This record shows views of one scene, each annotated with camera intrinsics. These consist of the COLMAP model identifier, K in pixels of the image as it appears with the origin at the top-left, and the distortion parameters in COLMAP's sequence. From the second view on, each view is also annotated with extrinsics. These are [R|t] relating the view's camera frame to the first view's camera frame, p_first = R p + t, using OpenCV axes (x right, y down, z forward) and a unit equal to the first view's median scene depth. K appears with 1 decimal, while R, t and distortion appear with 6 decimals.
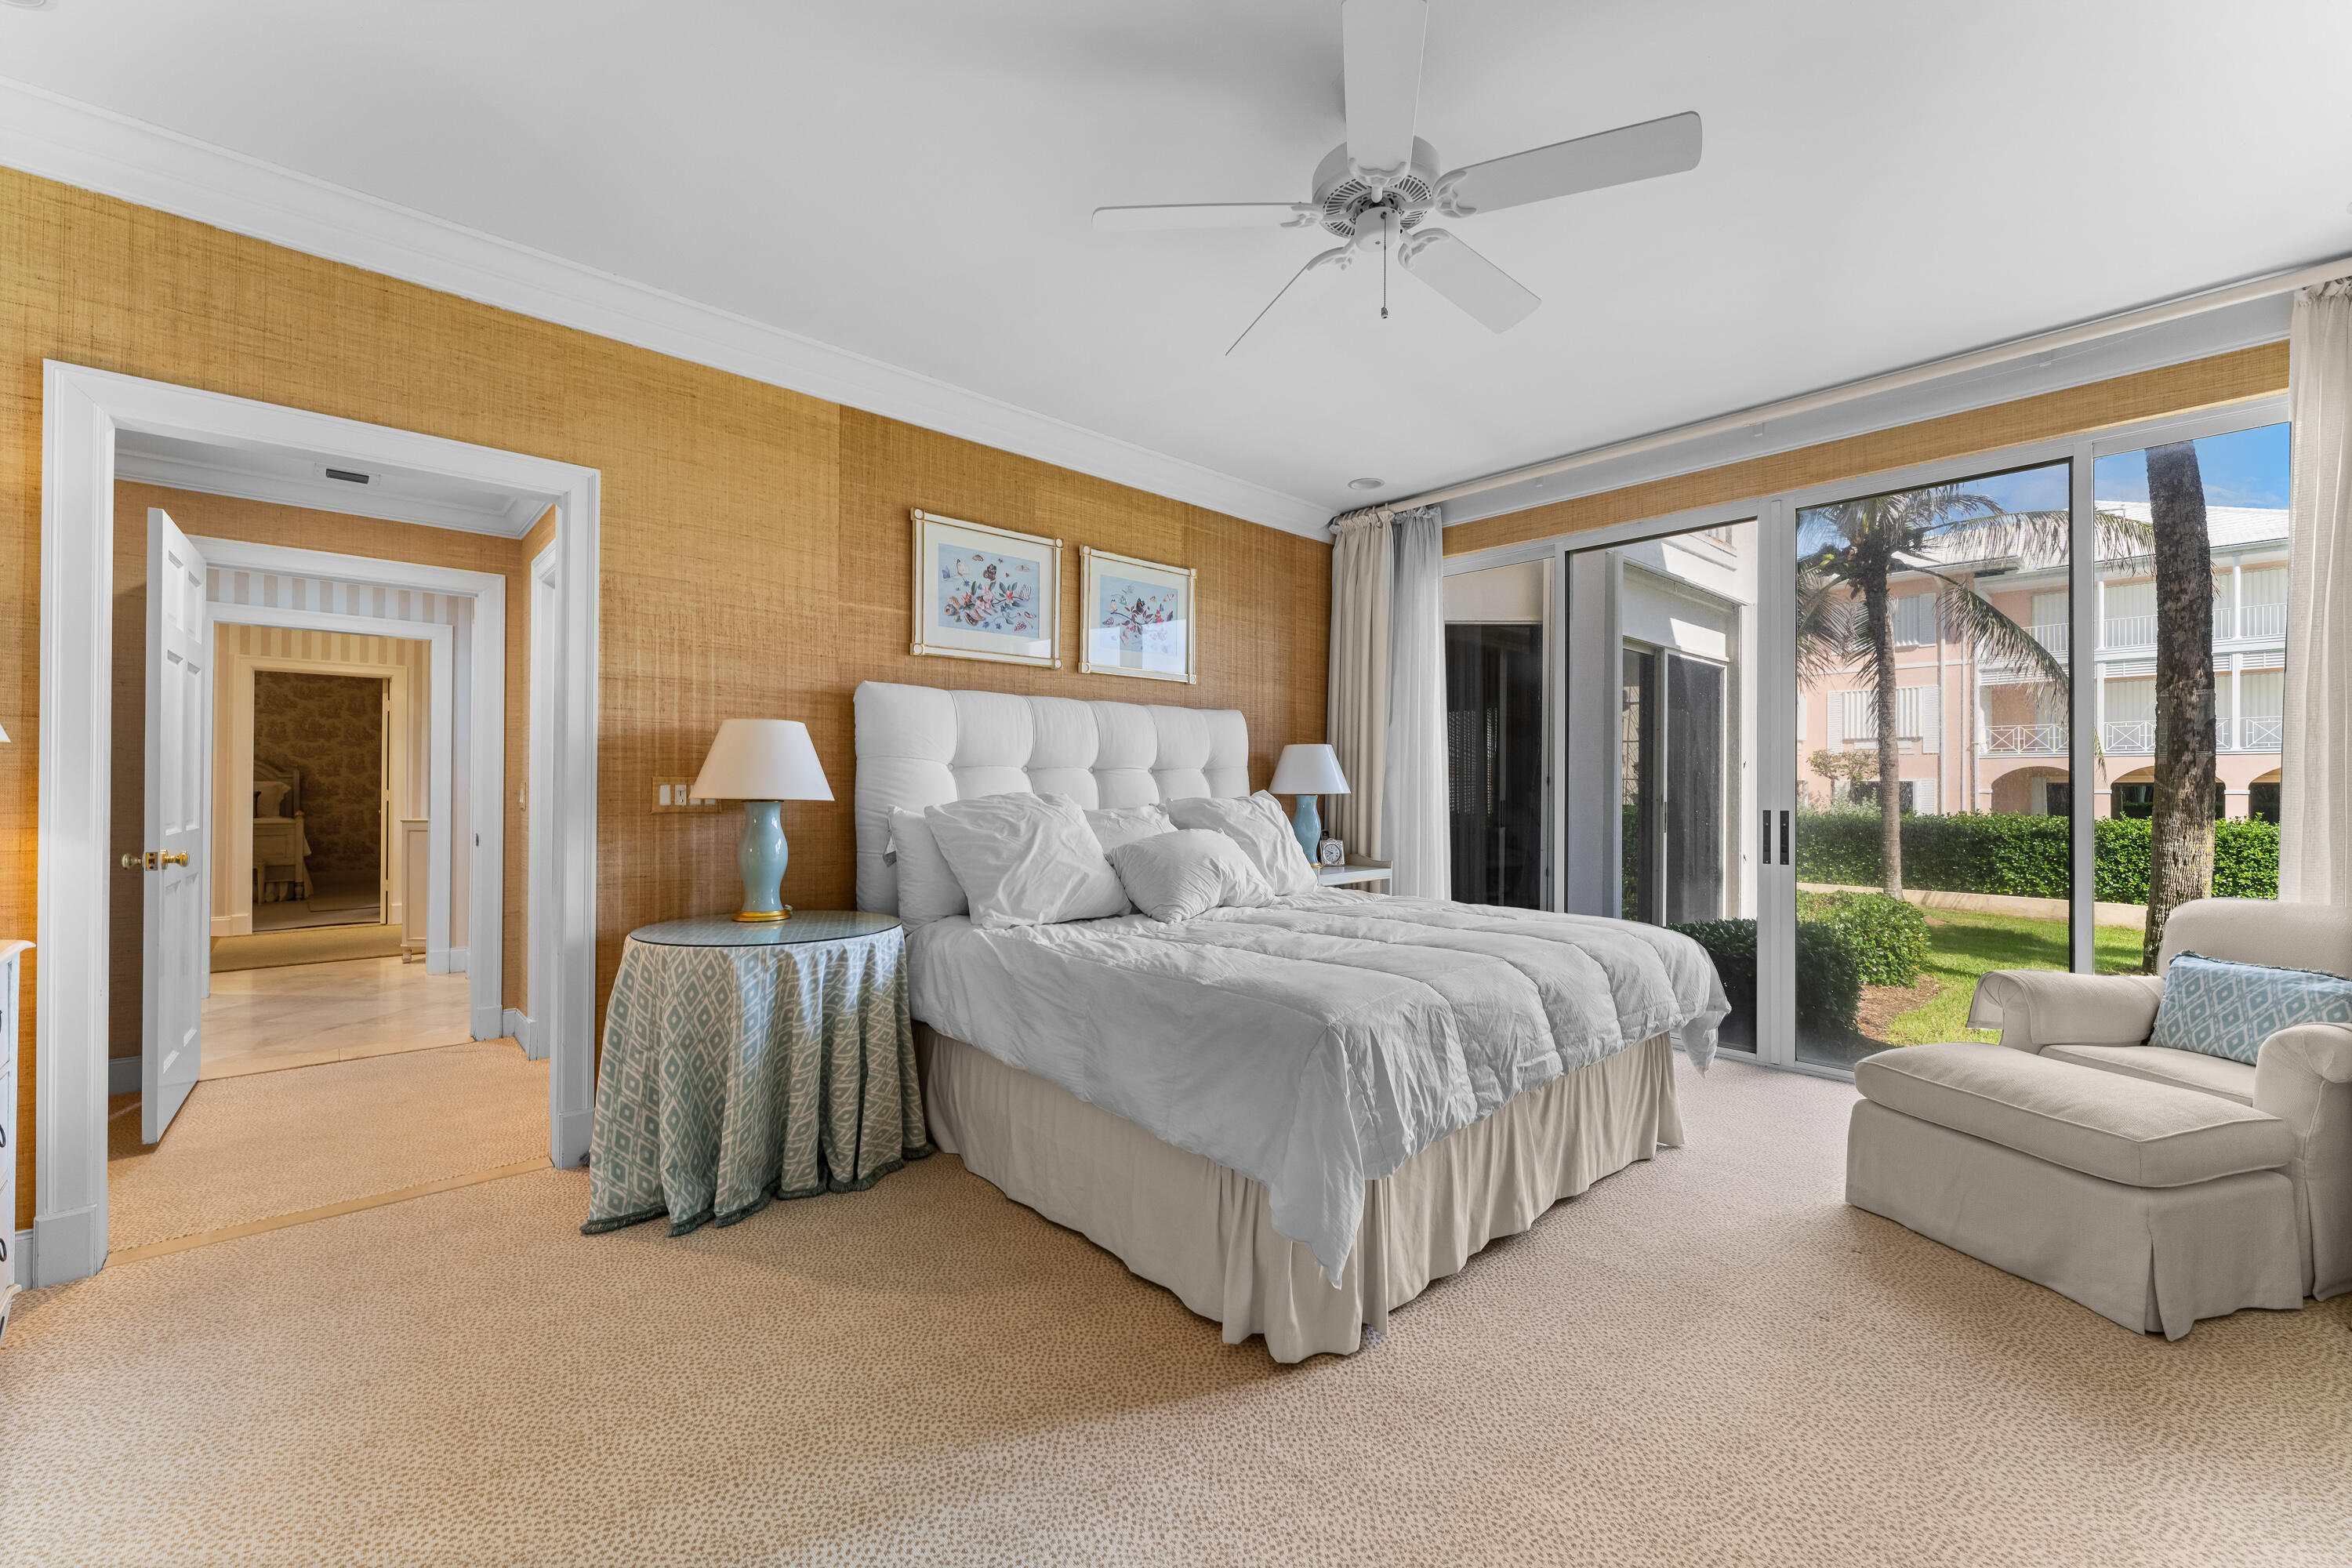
lens RADIAL K [[949.5, 0, 1179.0], [0, 949.5, 795.7], [0, 0, 1]] dist [0.000223, -0.000164]
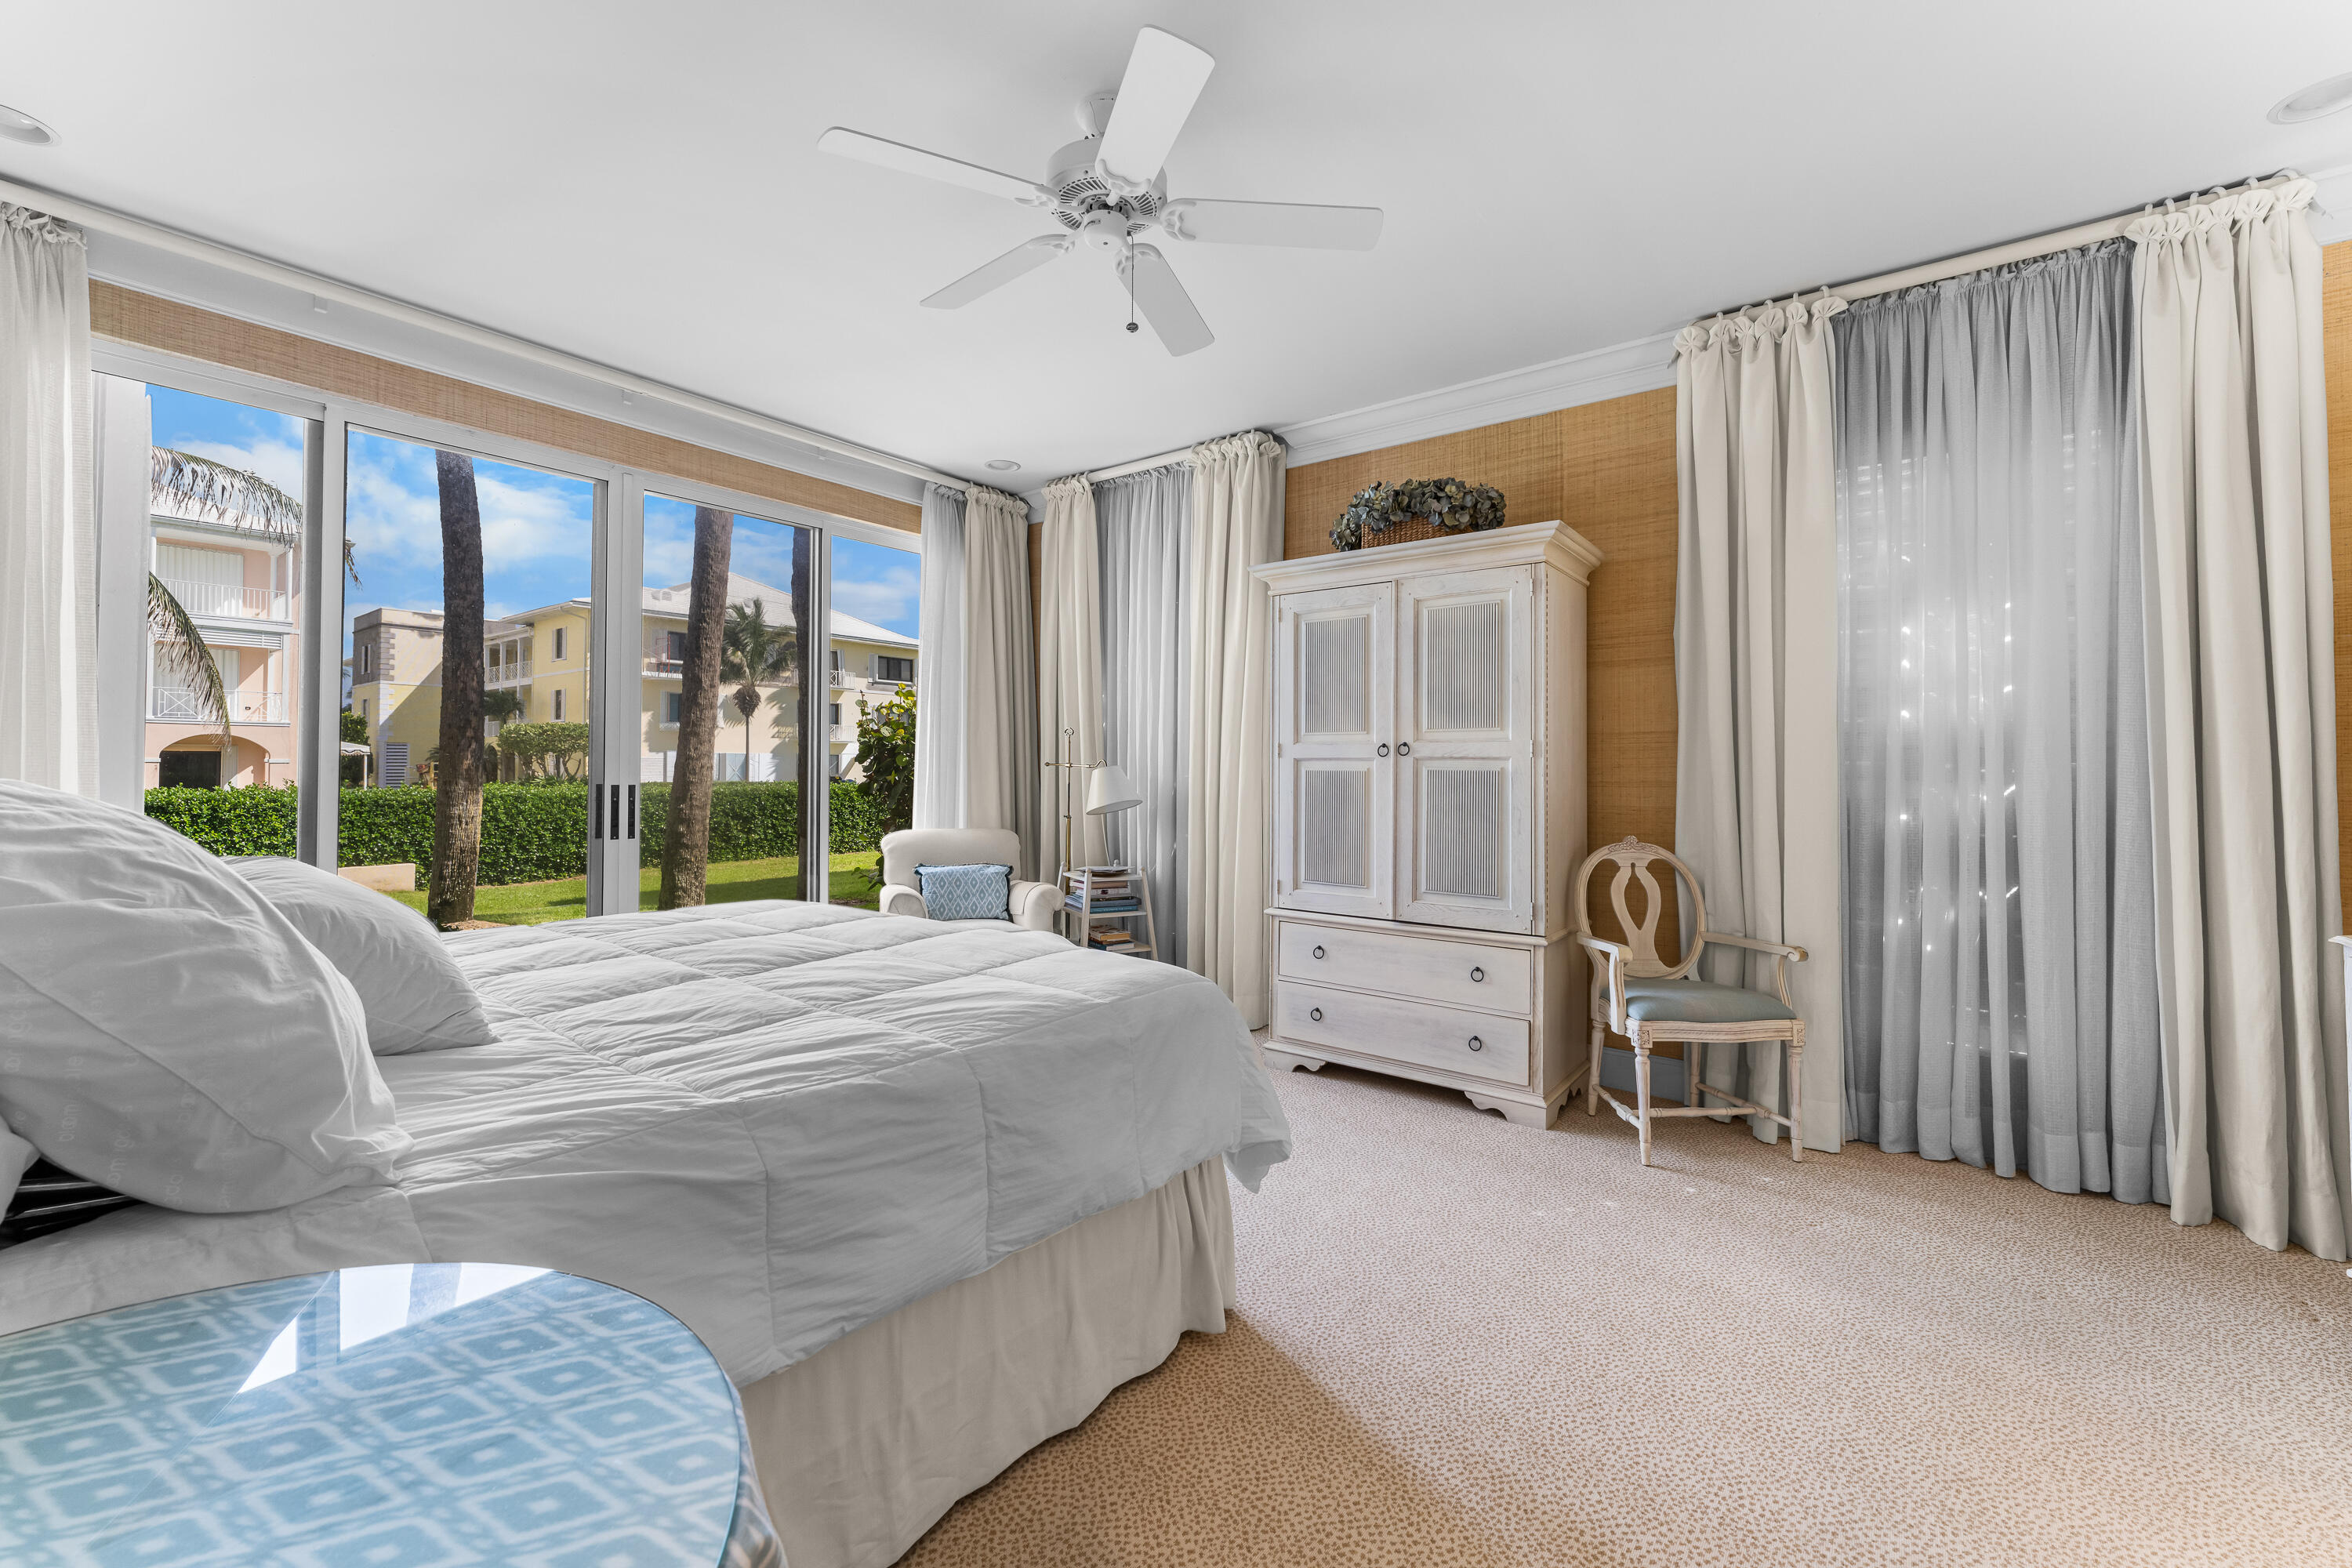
lens RADIAL K [[962.5, 0, 1170.6], [0, 962.5, 762.1], [0, 0, 1]] dist [-0.000730, -0.000251]
pose [[-0.177660, -0.000089, 0.984092, -0.754703], [0.000235, 1.000000, 0.000133, -0.013038], [-0.984092, 0.000255, -0.177660, 1.002892]]
